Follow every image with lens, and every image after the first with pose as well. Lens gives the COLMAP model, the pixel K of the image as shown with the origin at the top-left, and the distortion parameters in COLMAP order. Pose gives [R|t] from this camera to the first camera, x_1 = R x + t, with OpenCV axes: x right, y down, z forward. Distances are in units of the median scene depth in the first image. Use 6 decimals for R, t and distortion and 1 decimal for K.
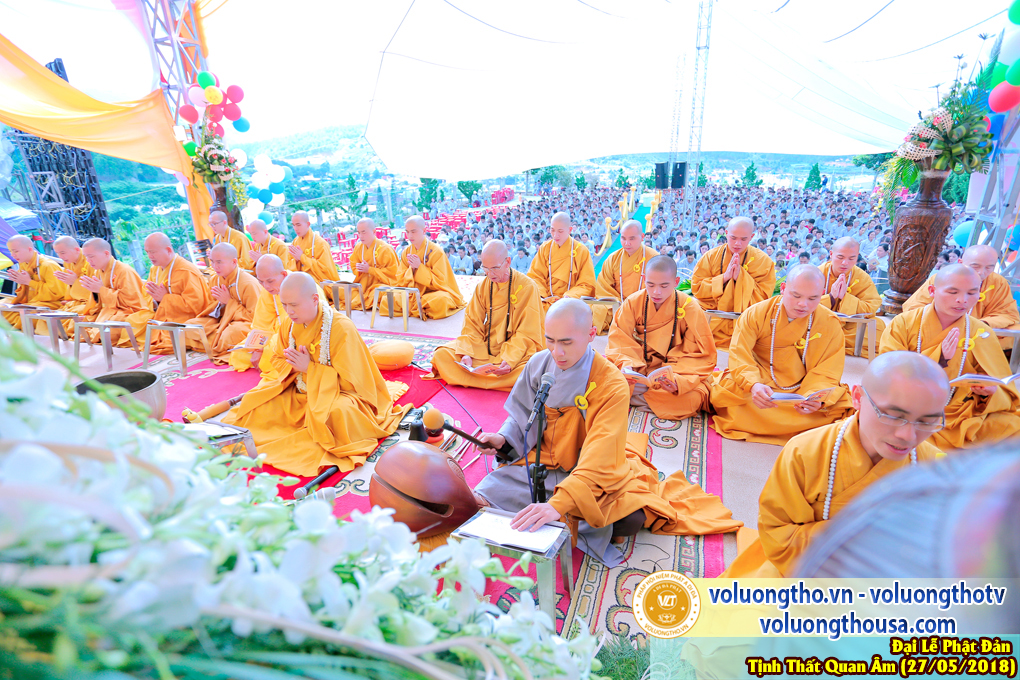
lens RADIAL K [[486.1, 0, 510.0], [0, 486.1, 340.0], [0, 0, 1]] dist [-0.074226, 0.029572]
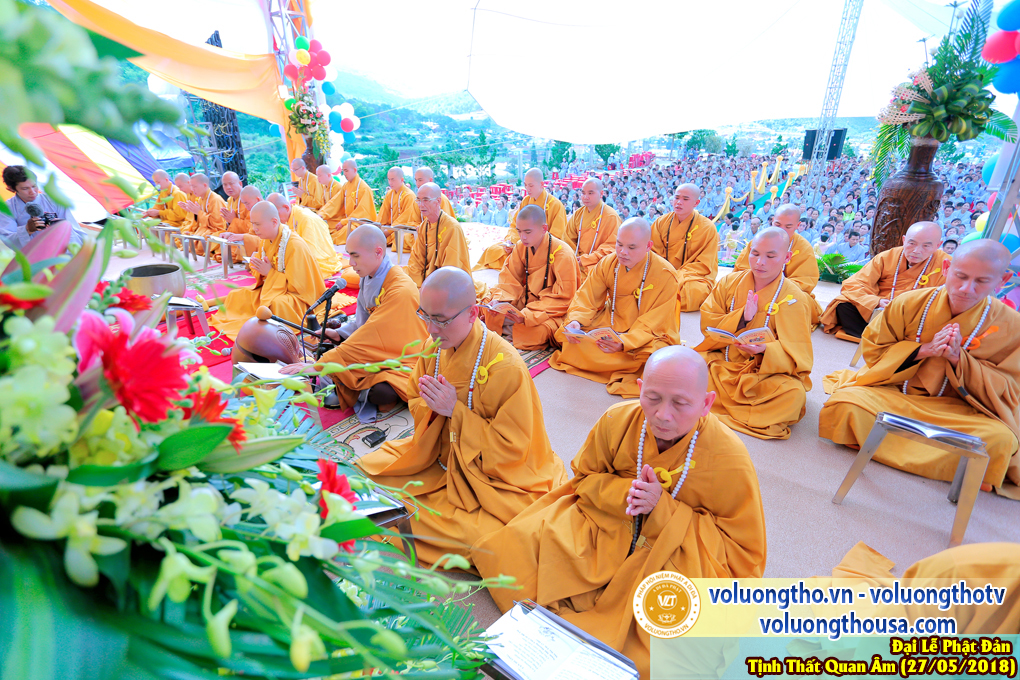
lens RADIAL K [[486.1, 0, 510.0], [0, 486.1, 340.0], [0, 0, 1]] dist [-0.074226, 0.029572]
pose [[0.956048, 0.135984, -0.259770, 0.270270], [-0.116645, 0.989219, 0.088538, 0.020614], [0.269009, -0.054345, 0.961603, -0.057324]]
